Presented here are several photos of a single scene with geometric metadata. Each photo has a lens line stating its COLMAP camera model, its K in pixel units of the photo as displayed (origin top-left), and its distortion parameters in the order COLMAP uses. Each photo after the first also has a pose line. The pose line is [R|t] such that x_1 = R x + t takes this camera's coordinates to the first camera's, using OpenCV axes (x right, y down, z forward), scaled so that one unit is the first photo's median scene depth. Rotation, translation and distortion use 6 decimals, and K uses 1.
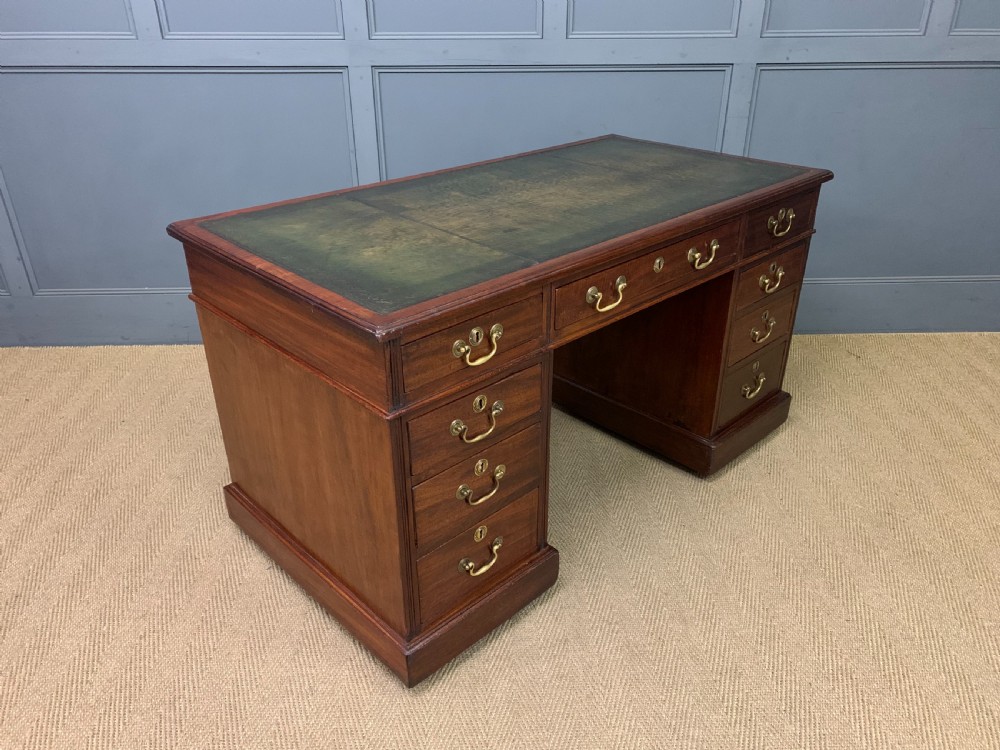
lens RADIAL K [[769.2, 0, 508.8], [0, 769.2, 385.6], [0, 0, 1]] dist [0.037155, -0.023223]
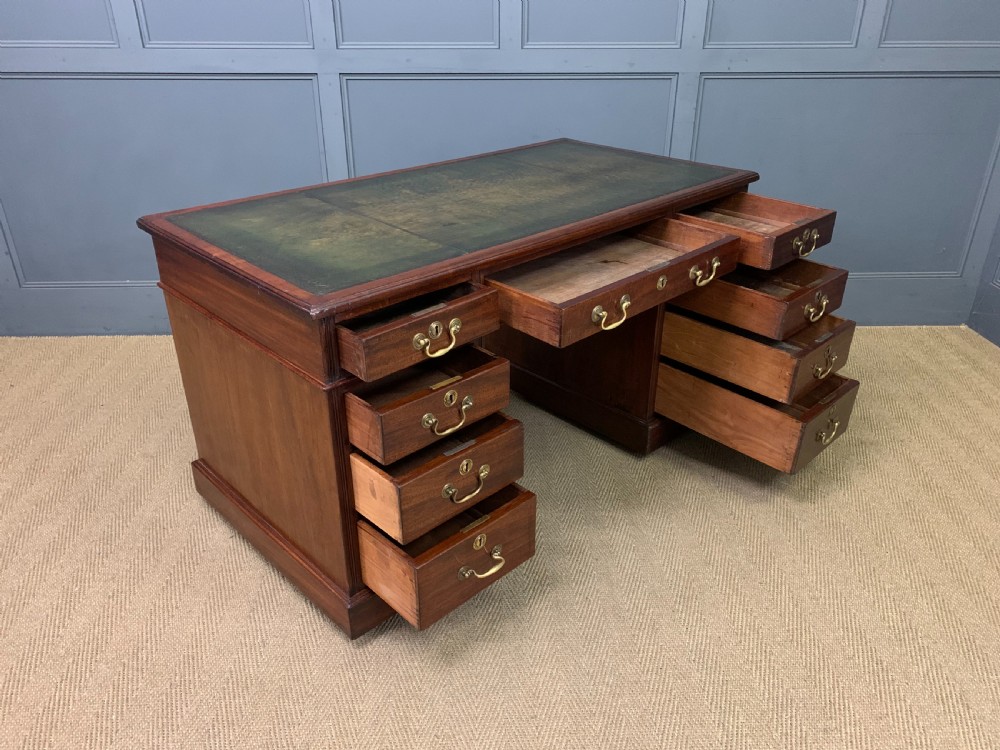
lens RADIAL K [[769.2, 0, 507.2], [0, 769.2, 374.8], [0, 0, 1]] dist [0.037155, -0.023223]
pose [[0.999993, 0.002646, 0.002481, 0.076253], [-0.002605, 0.999864, -0.016257, 0.028469], [-0.002524, 0.016250, 0.999865, -0.089373]]
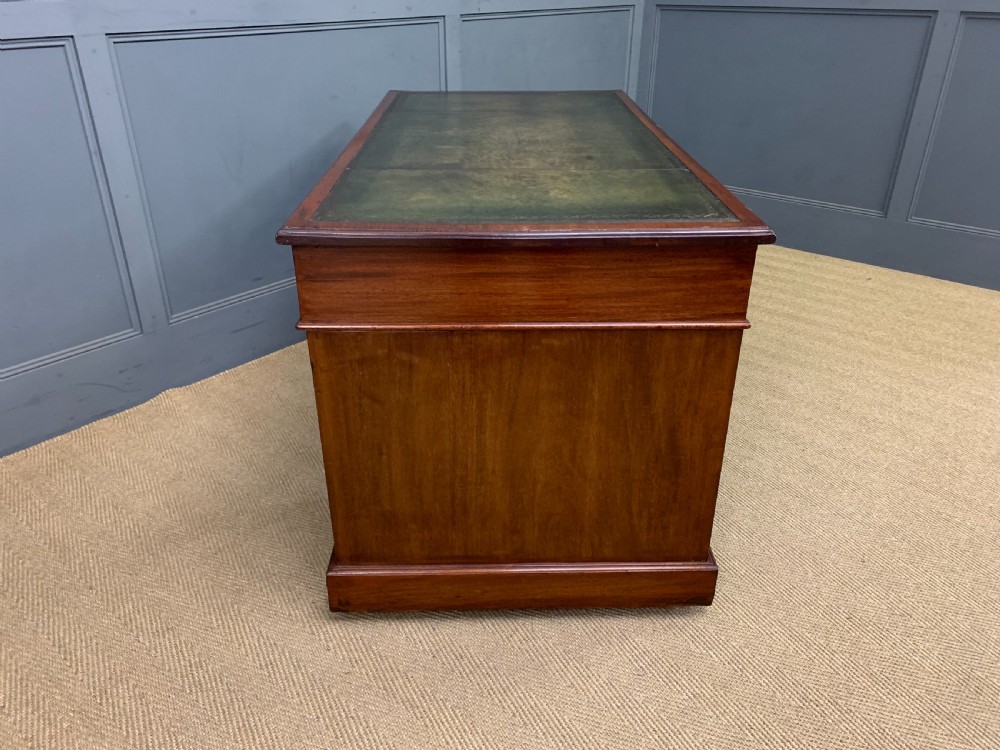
lens RADIAL K [[769.2, 0, 500.7], [0, 769.2, 372.9], [0, 0, 1]] dist [0.037155, -0.023223]
pose [[0.676208, -0.340171, 0.653473, -0.763812], [0.345382, 0.929876, 0.126657, -0.100116], [-0.650734, 0.140052, 0.746278, 0.333785]]
